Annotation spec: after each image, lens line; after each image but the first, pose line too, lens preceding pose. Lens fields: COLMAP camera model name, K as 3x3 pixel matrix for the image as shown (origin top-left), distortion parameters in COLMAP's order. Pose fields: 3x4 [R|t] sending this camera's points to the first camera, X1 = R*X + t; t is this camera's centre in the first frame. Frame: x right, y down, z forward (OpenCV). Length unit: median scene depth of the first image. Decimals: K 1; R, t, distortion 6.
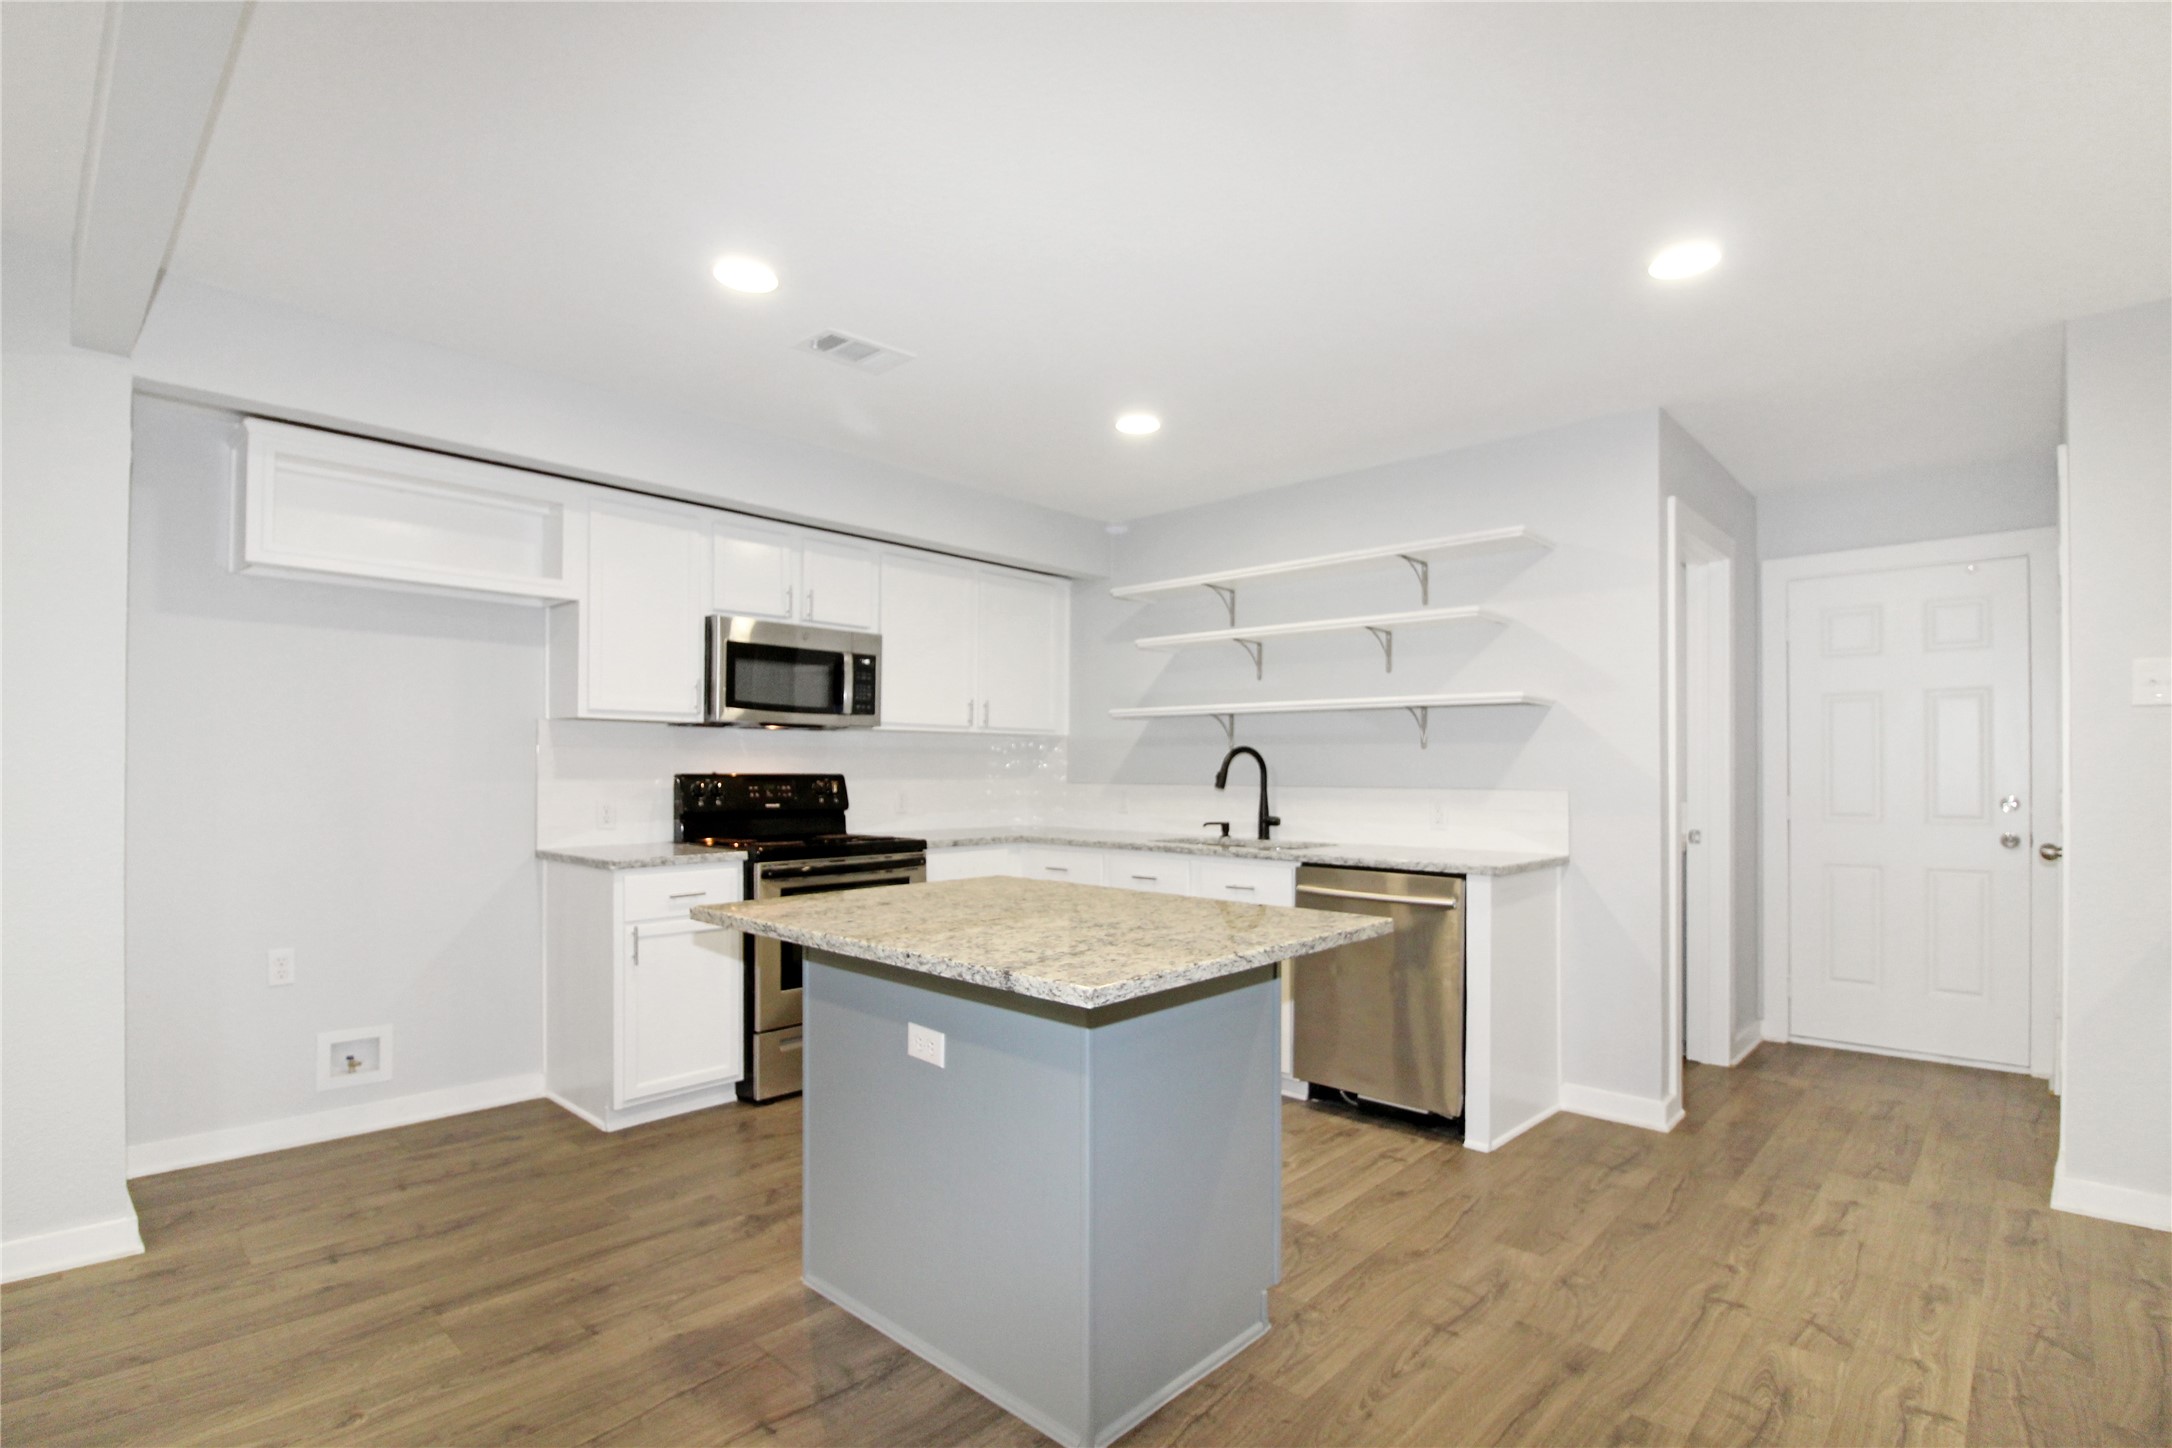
lens RADIAL K [[1028.6, 0, 1047.2], [0, 1028.6, 762.0], [0, 0, 1]] dist [-0.018268, -0.000269]
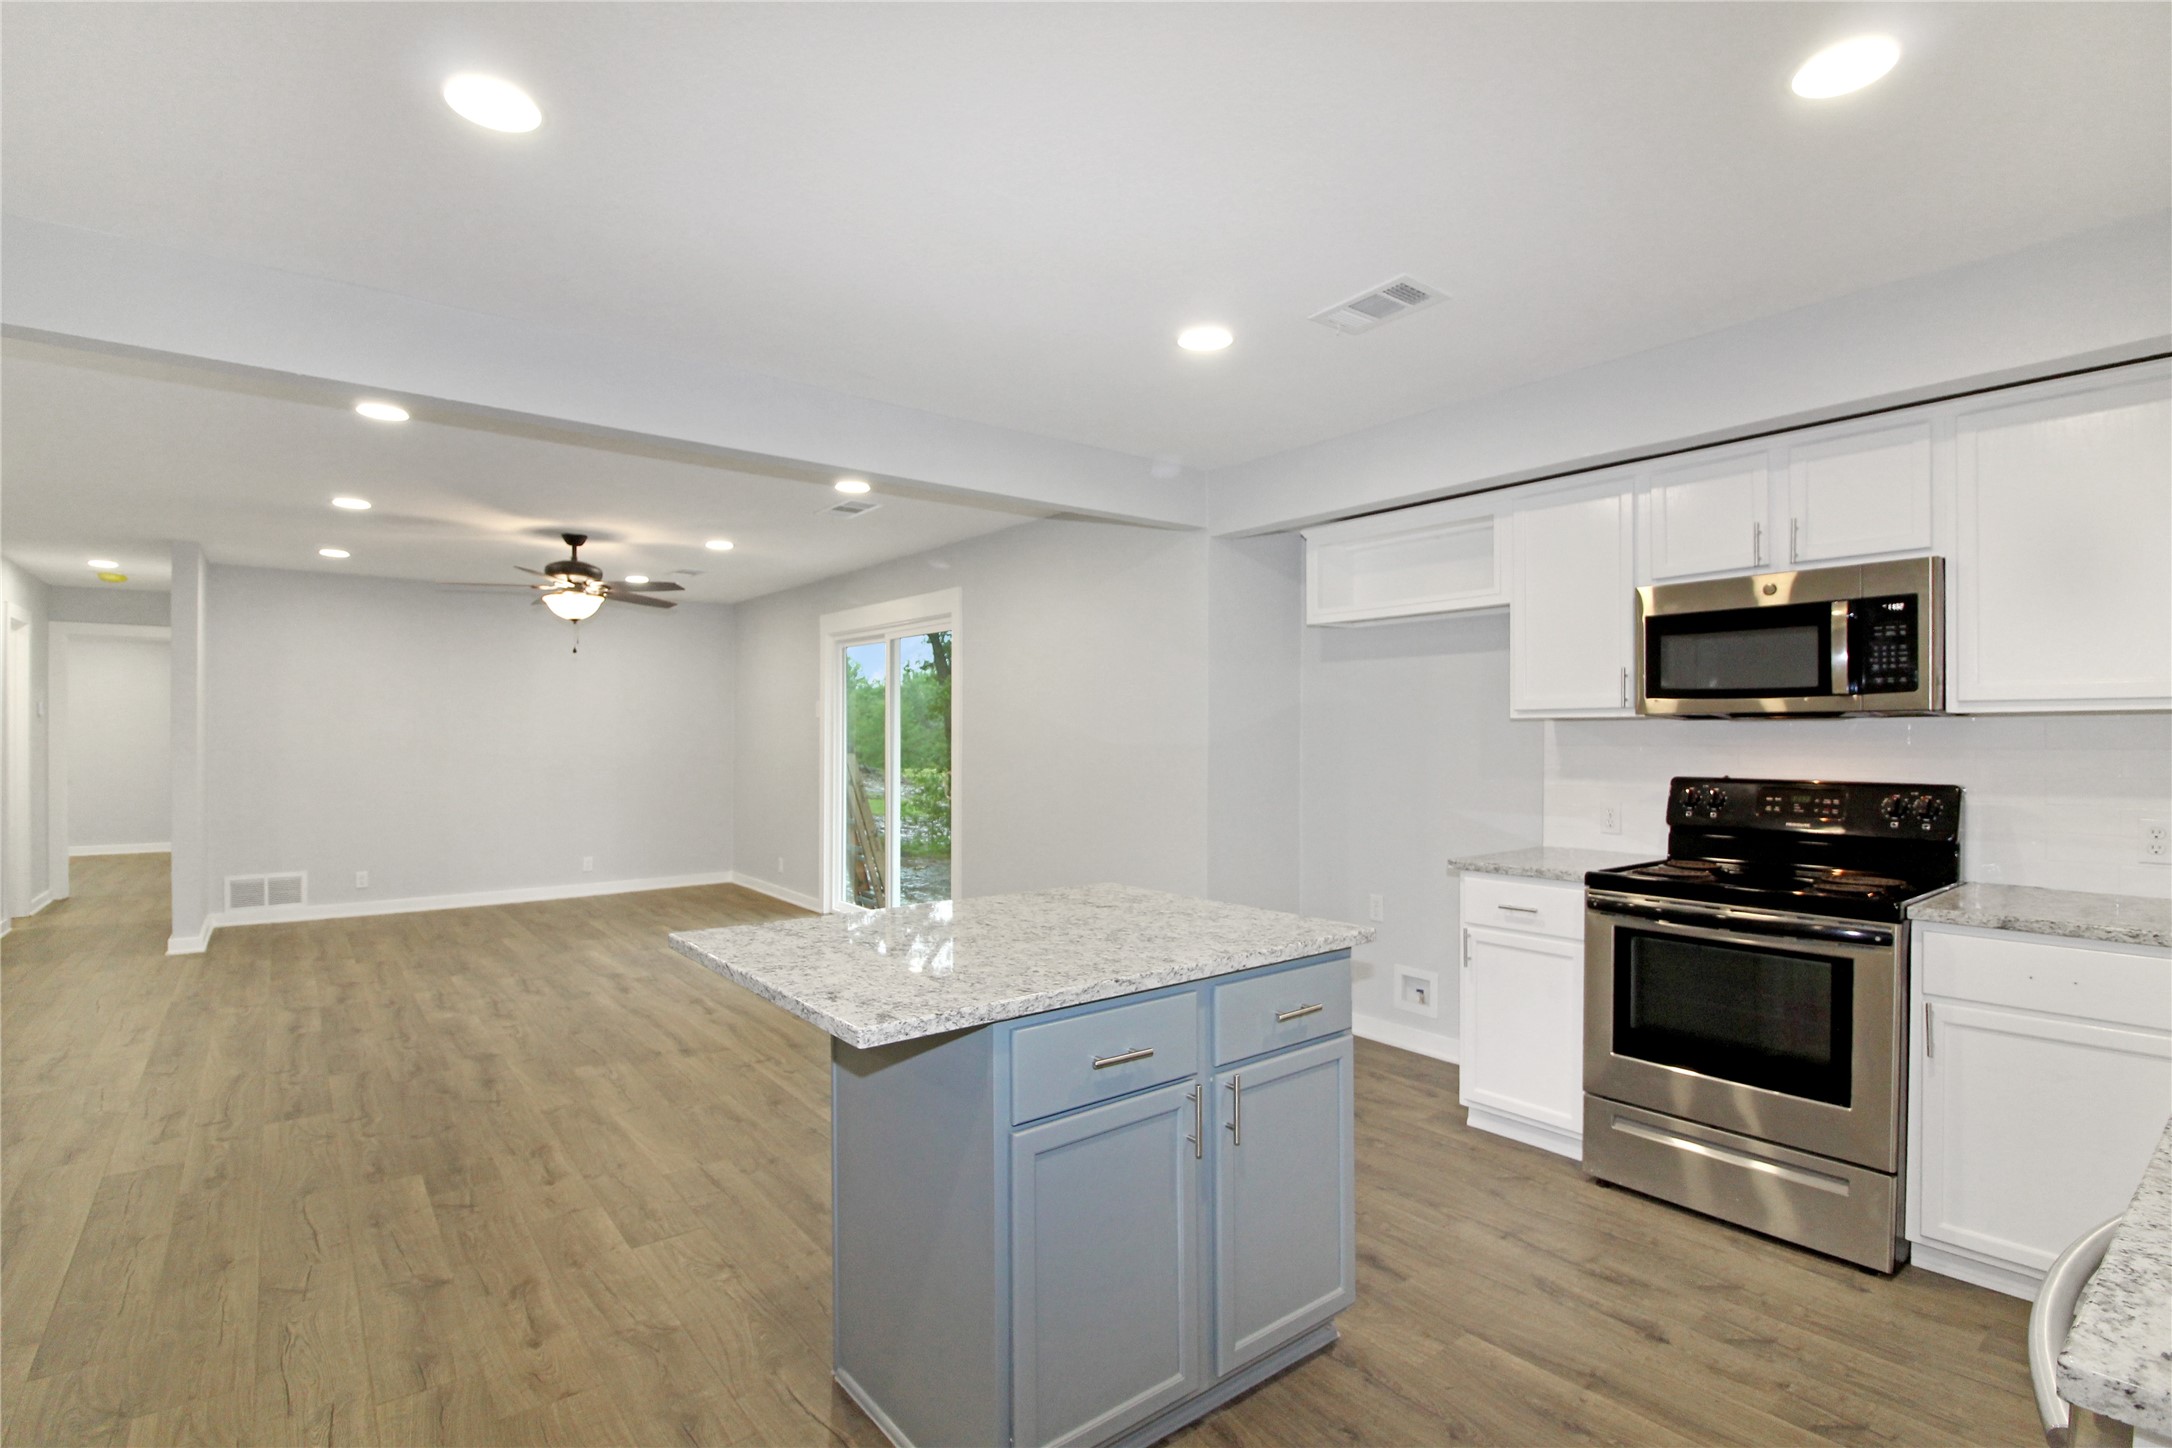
lens RADIAL K [[996.8, 0, 1107.4], [0, 996.8, 740.9], [0, 0, 1]] dist [0.000887, -0.015489]
pose [[-0.112171, 0.000376, -0.993689, 0.523186], [0.009070, 0.999959, -0.000646, -0.022617], [0.993648, -0.009085, -0.112169, 0.655180]]
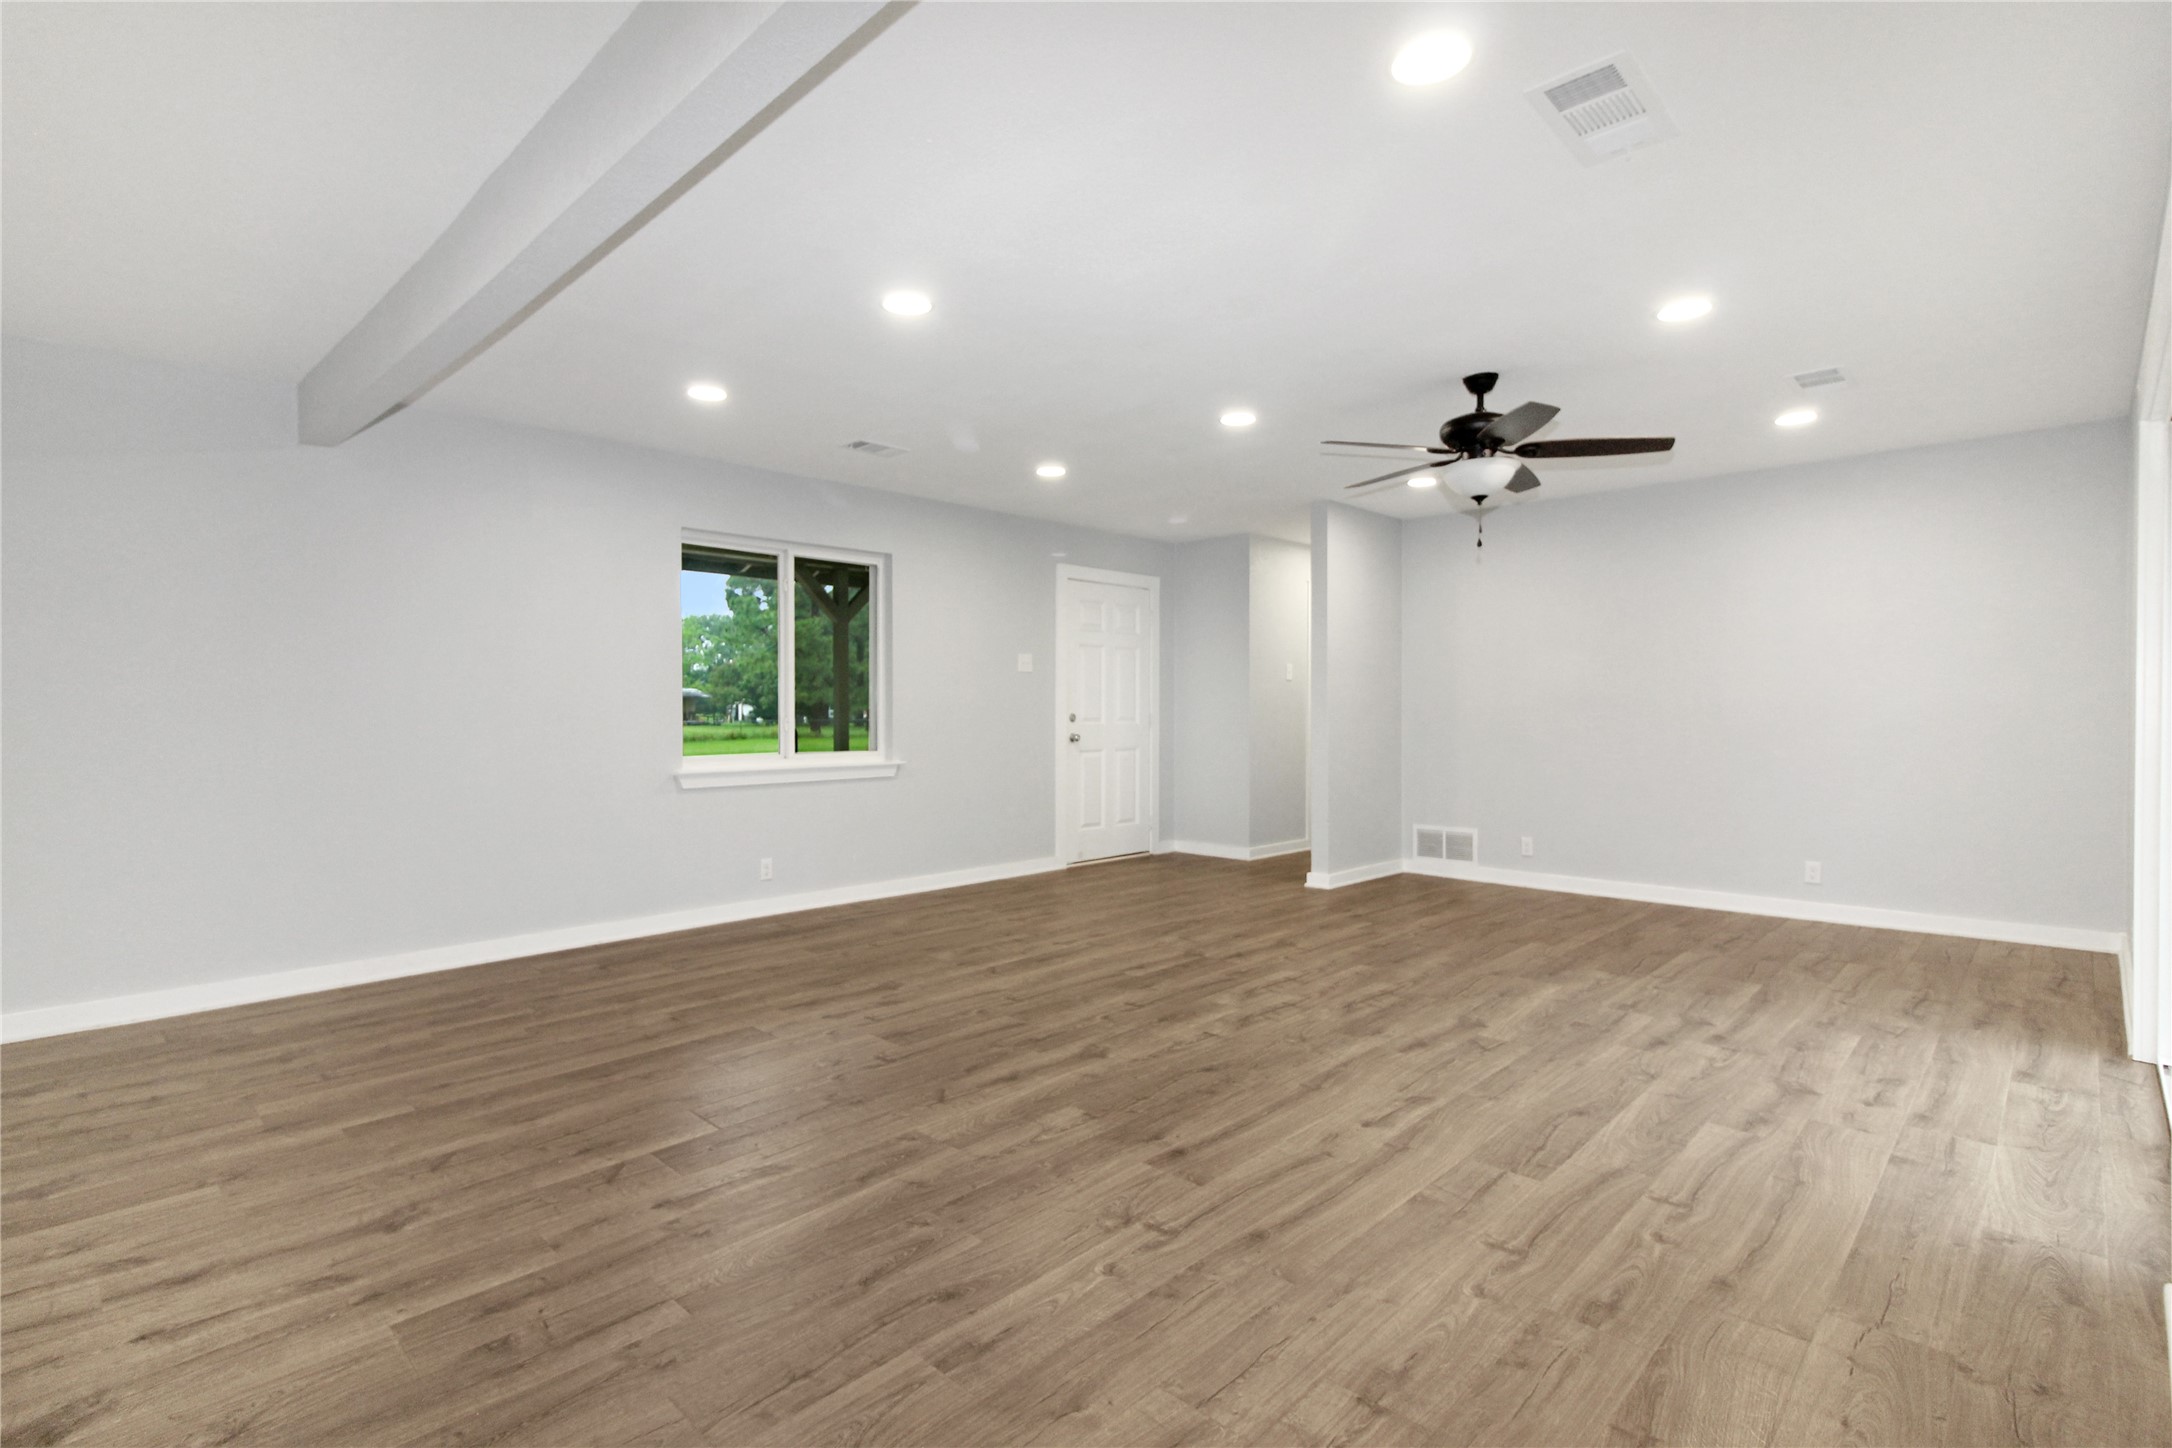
lens RADIAL K [[1028.3, 0, 1086.0], [0, 1028.3, 724.0], [0, 0, 1]] dist [0.006812, 0.000261]
pose [[-0.999975, -0.003087, -0.006421, -0.396553], [-0.003091, 0.999995, 0.000614, 0.019829], [0.006419, 0.000634, -0.999979, 0.758482]]
